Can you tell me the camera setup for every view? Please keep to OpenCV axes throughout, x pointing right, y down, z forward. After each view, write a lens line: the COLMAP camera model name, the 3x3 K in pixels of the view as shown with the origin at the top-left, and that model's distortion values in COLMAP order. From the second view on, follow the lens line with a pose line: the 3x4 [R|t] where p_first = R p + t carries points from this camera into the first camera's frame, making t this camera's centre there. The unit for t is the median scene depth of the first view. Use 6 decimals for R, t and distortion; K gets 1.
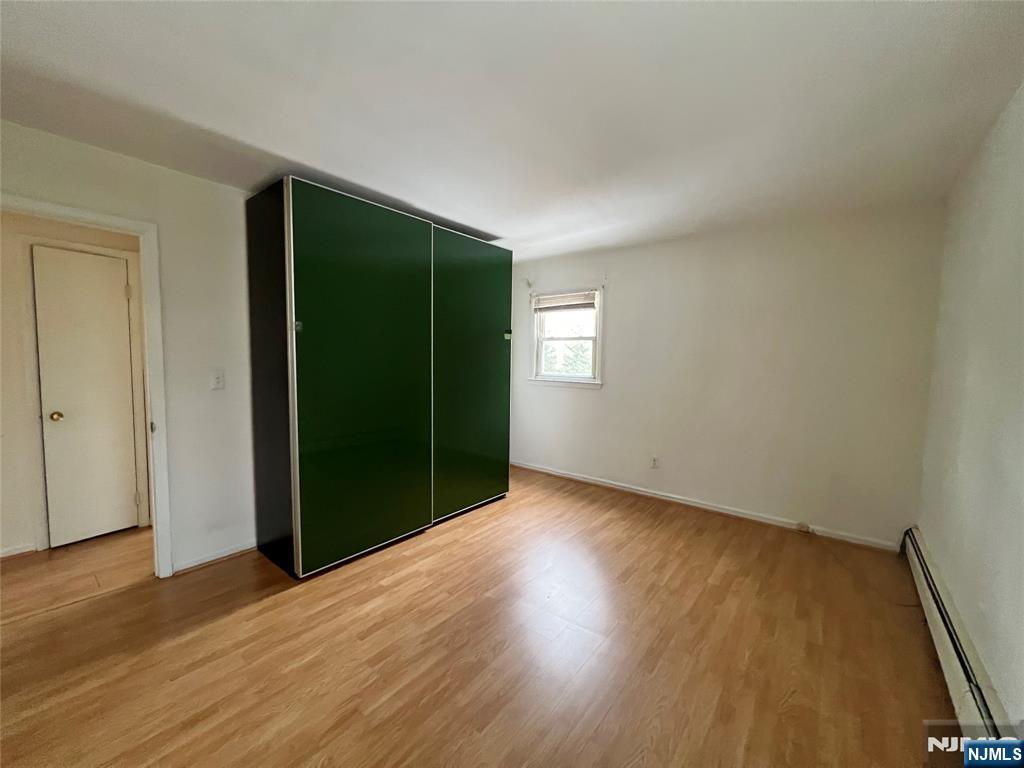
lens RADIAL K [[407.7, 0, 513.2], [0, 407.7, 379.7], [0, 0, 1]] dist [-0.001390, 0.000183]
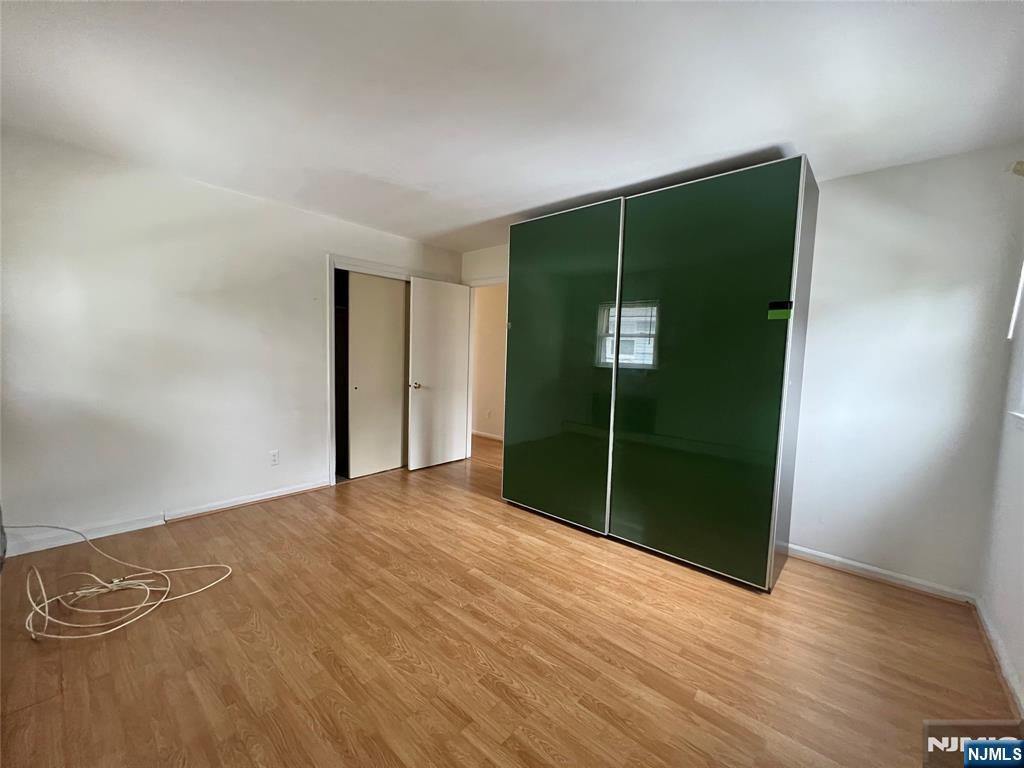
lens RADIAL K [[407.7, 0, 512.5], [0, 407.7, 383.3], [0, 0, 1]] dist [-0.001390, 0.000183]
pose [[-0.046234, 0.059495, -0.997157, 0.961178], [-0.094123, 0.993524, 0.063642, -0.021714], [0.994486, 0.096798, -0.040335, 1.116252]]
